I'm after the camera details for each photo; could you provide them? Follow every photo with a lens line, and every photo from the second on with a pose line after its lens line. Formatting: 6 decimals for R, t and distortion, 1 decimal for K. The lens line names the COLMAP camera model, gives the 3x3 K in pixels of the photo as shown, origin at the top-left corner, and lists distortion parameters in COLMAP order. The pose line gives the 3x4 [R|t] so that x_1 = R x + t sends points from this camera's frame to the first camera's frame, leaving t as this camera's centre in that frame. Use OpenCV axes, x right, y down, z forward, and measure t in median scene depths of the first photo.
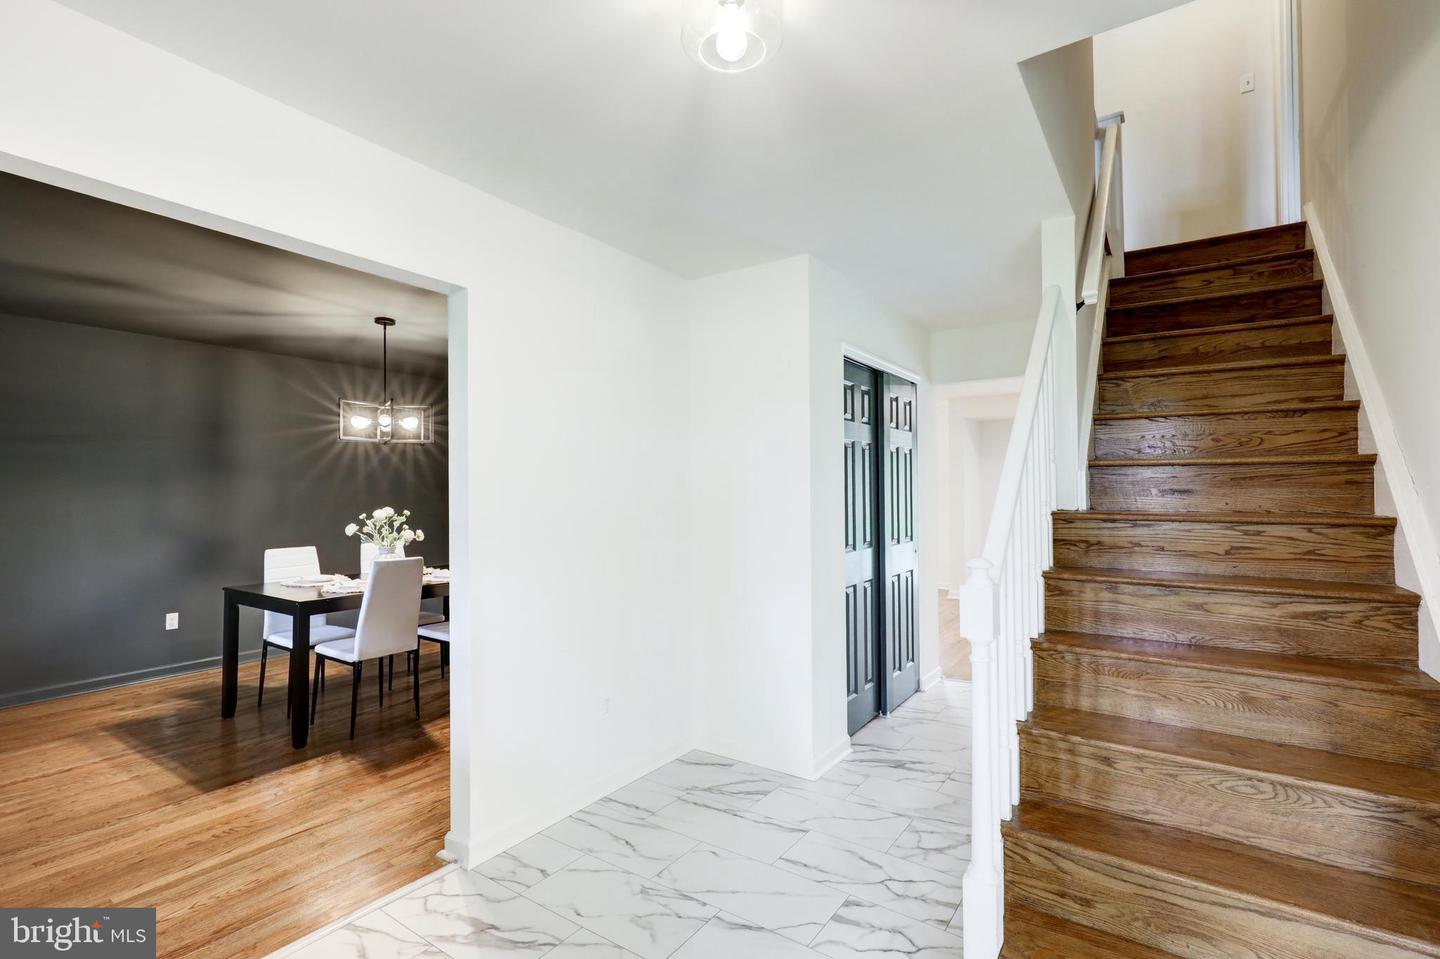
lens RADIAL K [[654.6, 0, 722.6], [0, 654.6, 481.9], [0, 0, 1]] dist [0.001425, 0.000591]
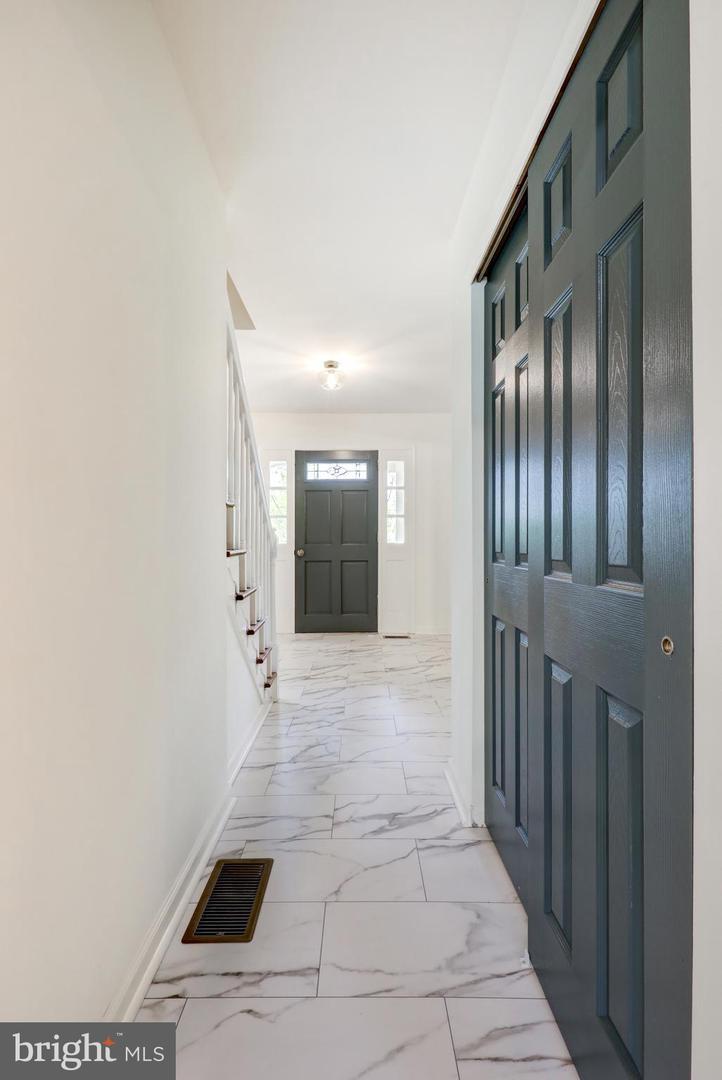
lens RADIAL K [[490.9, 0, 357.8], [0, 490.9, 539.1], [0, 0, 1]] dist [0.001425, 0.000591]
pose [[-0.821432, 0.005994, -0.570274, 0.851615], [0.013474, 0.999870, -0.008898, 0.125150], [0.570147, -0.014993, -0.821406, 1.939334]]
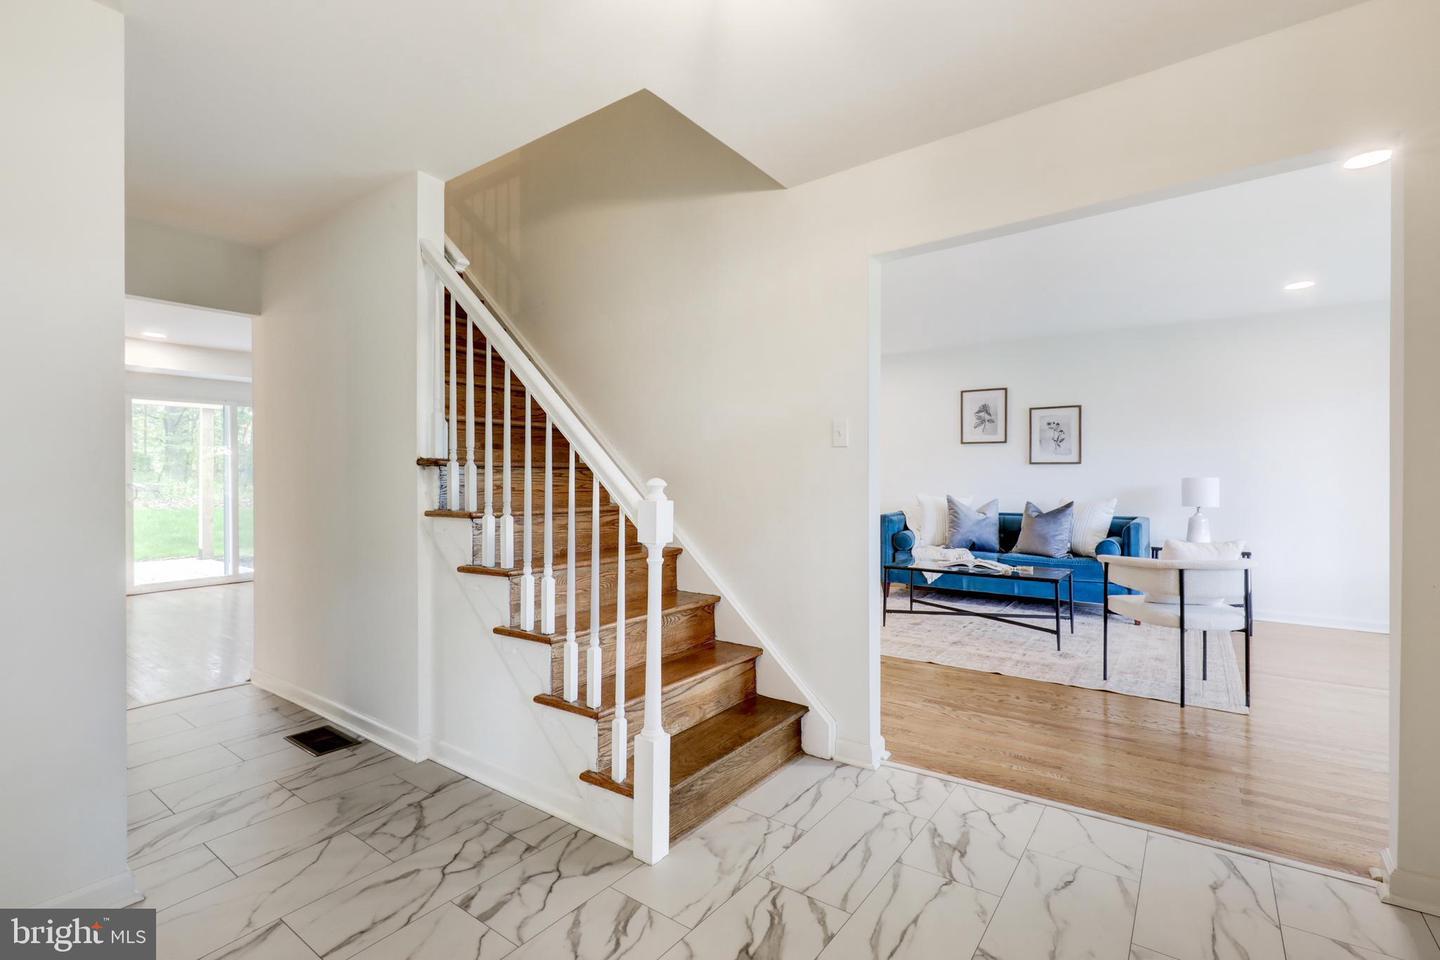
lens RADIAL K [[654.6, 0, 721.6], [0, 654.6, 478.7], [0, 0, 1]] dist [0.001425, 0.000591]
pose [[0.025757, 0.000614, 0.999668, -0.562378], [-0.013972, 0.999902, -0.000254, 0.077170], [-0.999571, -0.013960, 0.025763, 0.569266]]
